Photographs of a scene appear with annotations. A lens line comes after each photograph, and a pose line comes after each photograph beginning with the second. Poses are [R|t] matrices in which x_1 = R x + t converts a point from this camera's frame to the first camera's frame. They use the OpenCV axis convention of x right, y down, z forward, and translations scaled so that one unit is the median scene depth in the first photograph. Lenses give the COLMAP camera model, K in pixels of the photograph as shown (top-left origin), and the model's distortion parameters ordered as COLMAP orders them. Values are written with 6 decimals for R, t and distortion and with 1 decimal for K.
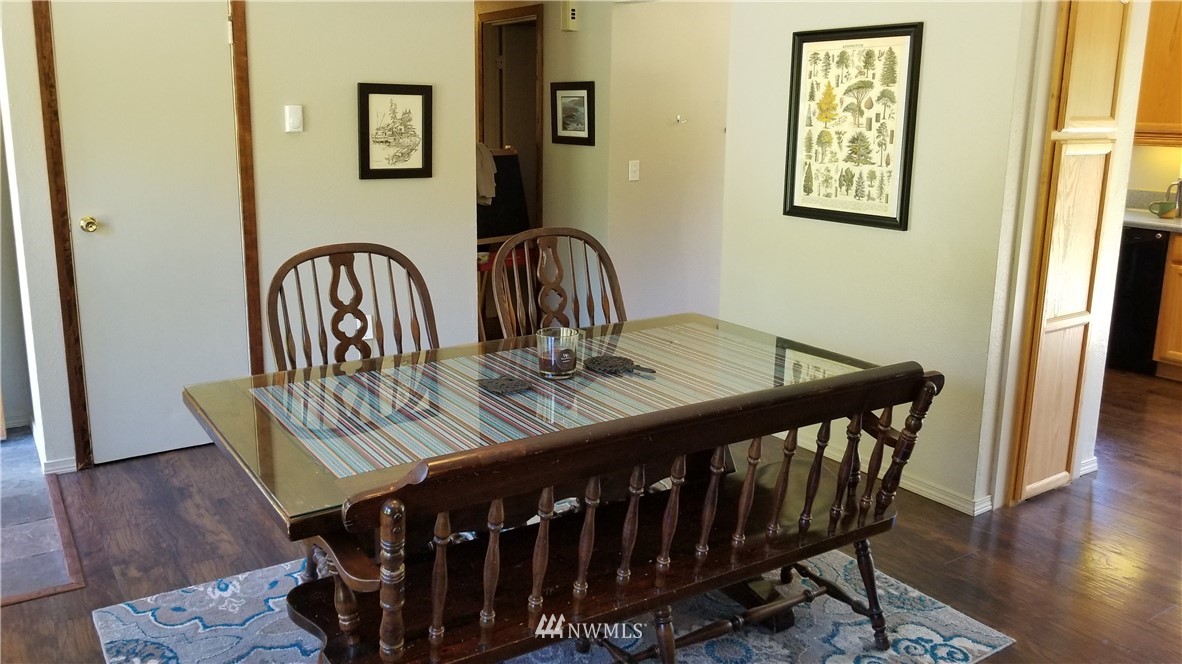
lens RADIAL K [[923.7, 0, 589.1], [0, 923.7, 295.0], [0, 0, 1]] dist [0.007147, -0.031832]
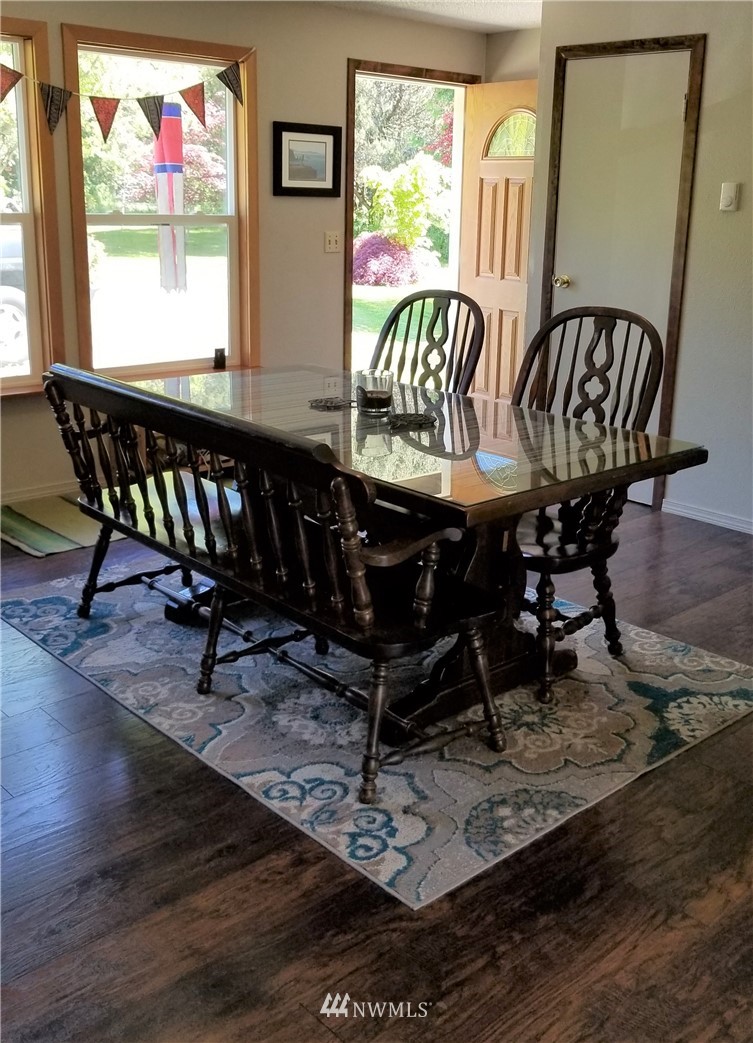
lens RADIAL K [[1038.4, 0, 376.5], [0, 1038.4, 521.5], [0, 0, 1]] dist [0.006160, 0.002508]
pose [[0.144669, 0.302478, -0.942113, 0.800576], [-0.195973, 0.942028, 0.272358, -0.090555], [0.969879, 0.145227, 0.195560, 0.541129]]
